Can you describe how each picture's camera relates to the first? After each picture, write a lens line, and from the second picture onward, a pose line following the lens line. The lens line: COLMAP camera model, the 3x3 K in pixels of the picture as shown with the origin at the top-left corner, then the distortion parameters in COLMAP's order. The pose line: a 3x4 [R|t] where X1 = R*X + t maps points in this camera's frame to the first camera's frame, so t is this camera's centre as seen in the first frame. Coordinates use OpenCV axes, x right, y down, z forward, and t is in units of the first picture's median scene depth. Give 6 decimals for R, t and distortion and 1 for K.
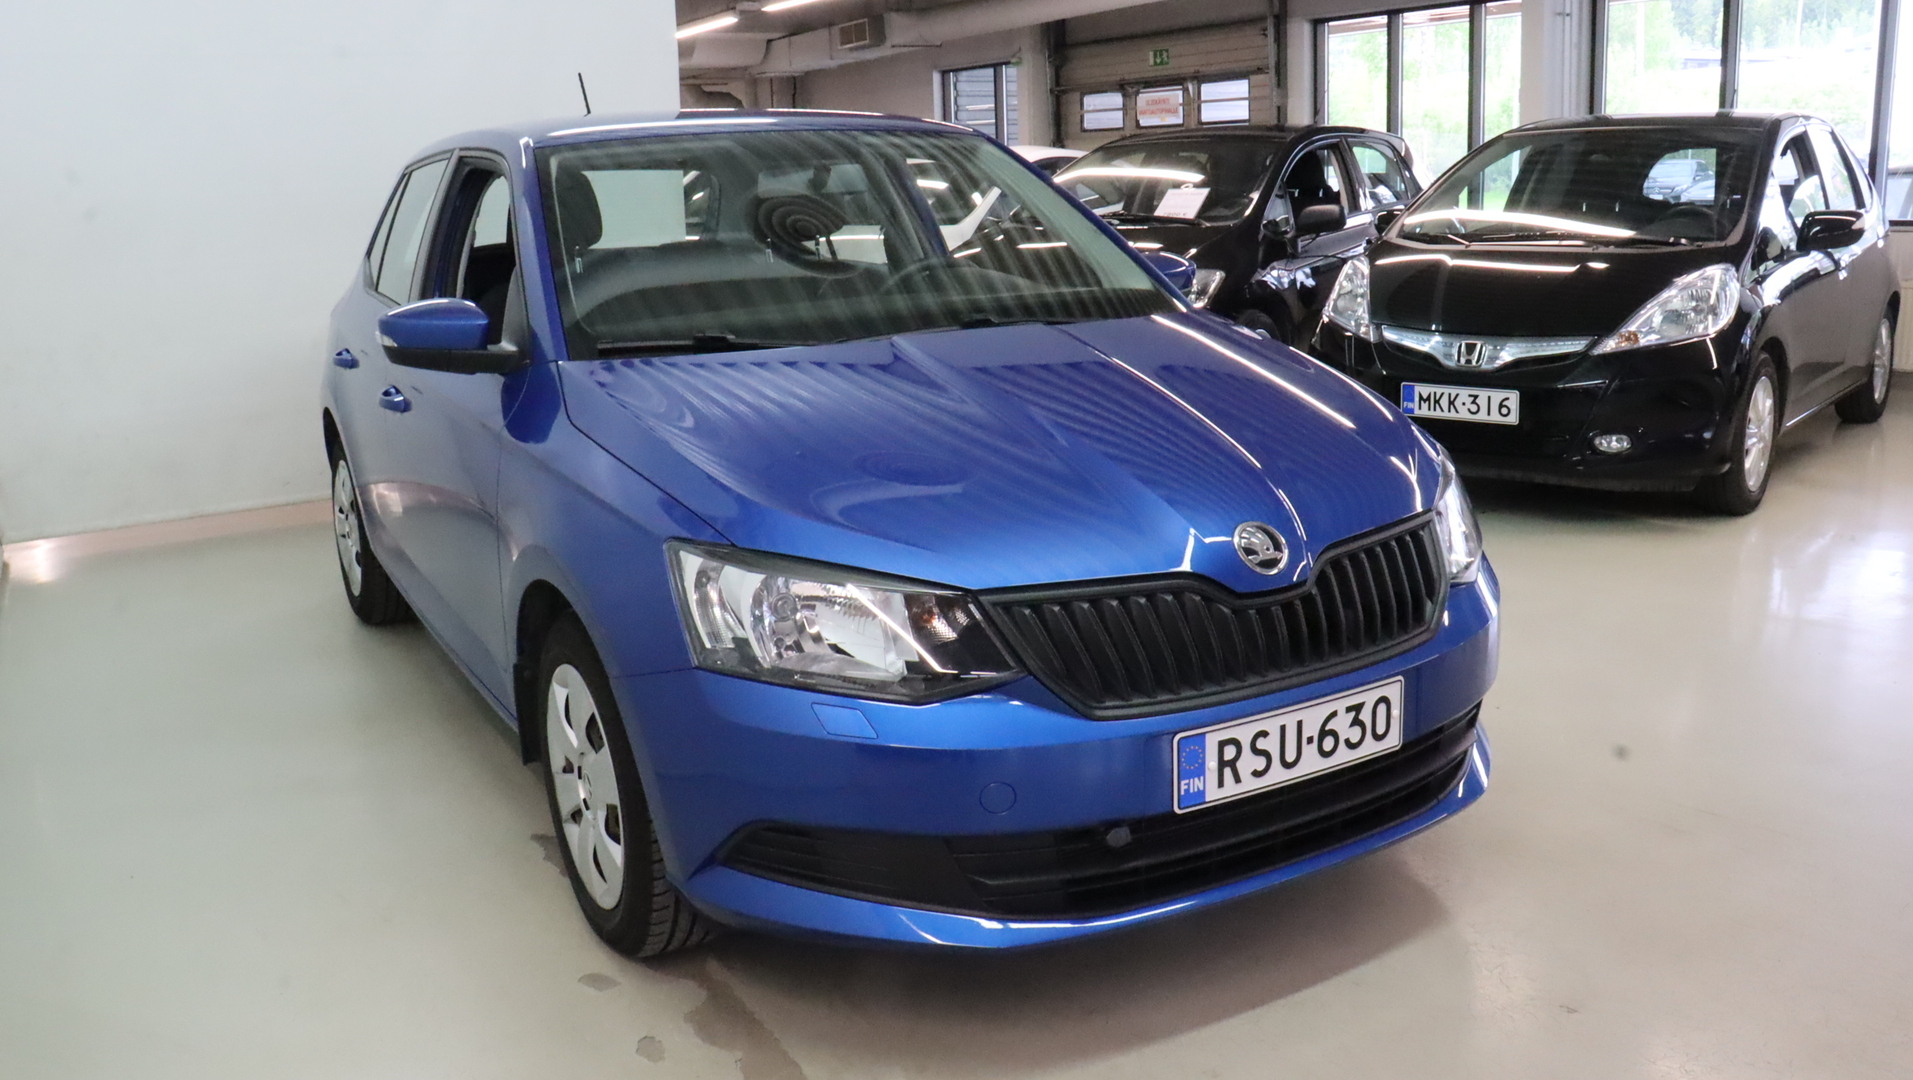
lens RADIAL K [[1534.2, 0, 956.5], [0, 1534.2, 540.0], [0, 0, 1]] dist [-0.157749, 0.117233]
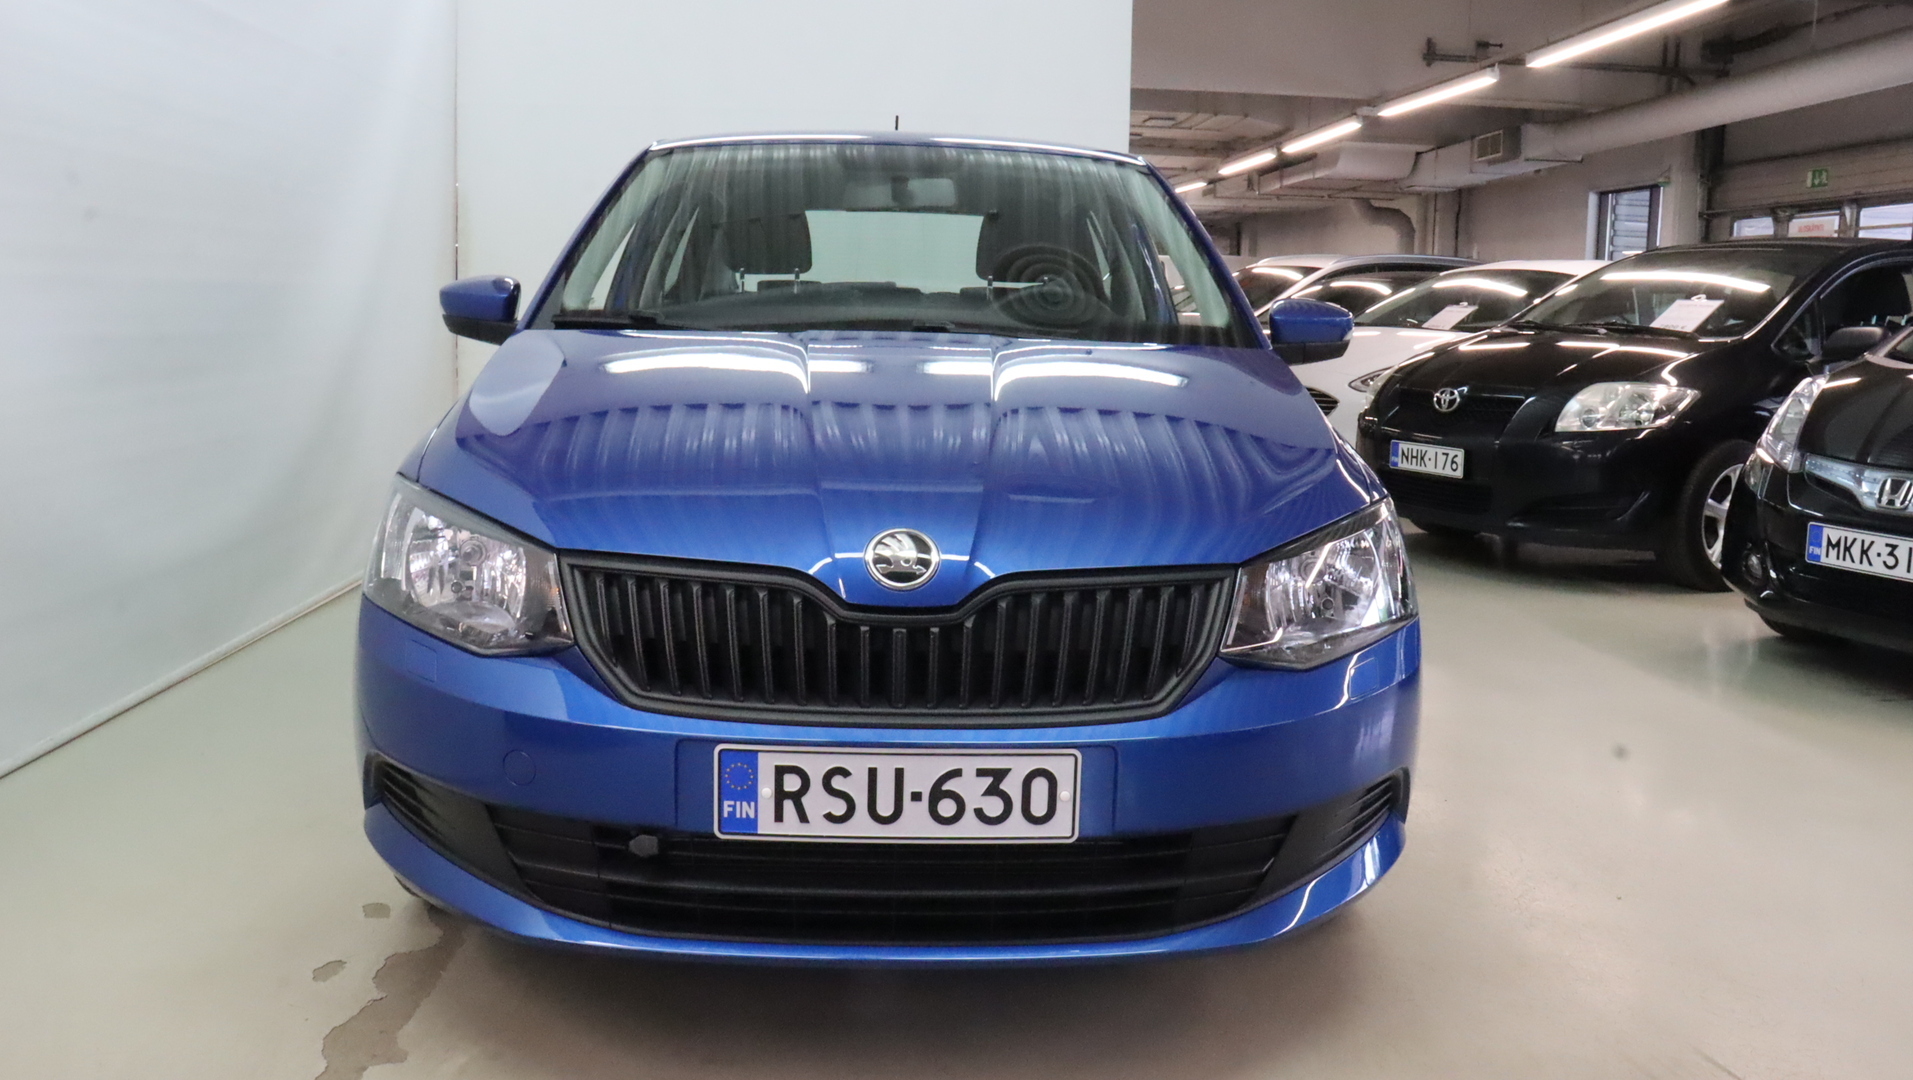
lens RADIAL K [[1534.2, 0, 956.5], [0, 1534.2, 540.0], [0, 0, 1]] dist [-0.157749, 0.117233]
pose [[0.888950, 0.123651, -0.440997, 0.246414], [-0.157900, 0.986576, -0.041664, 0.010496], [0.429925, 0.106671, 0.896541, 0.103070]]
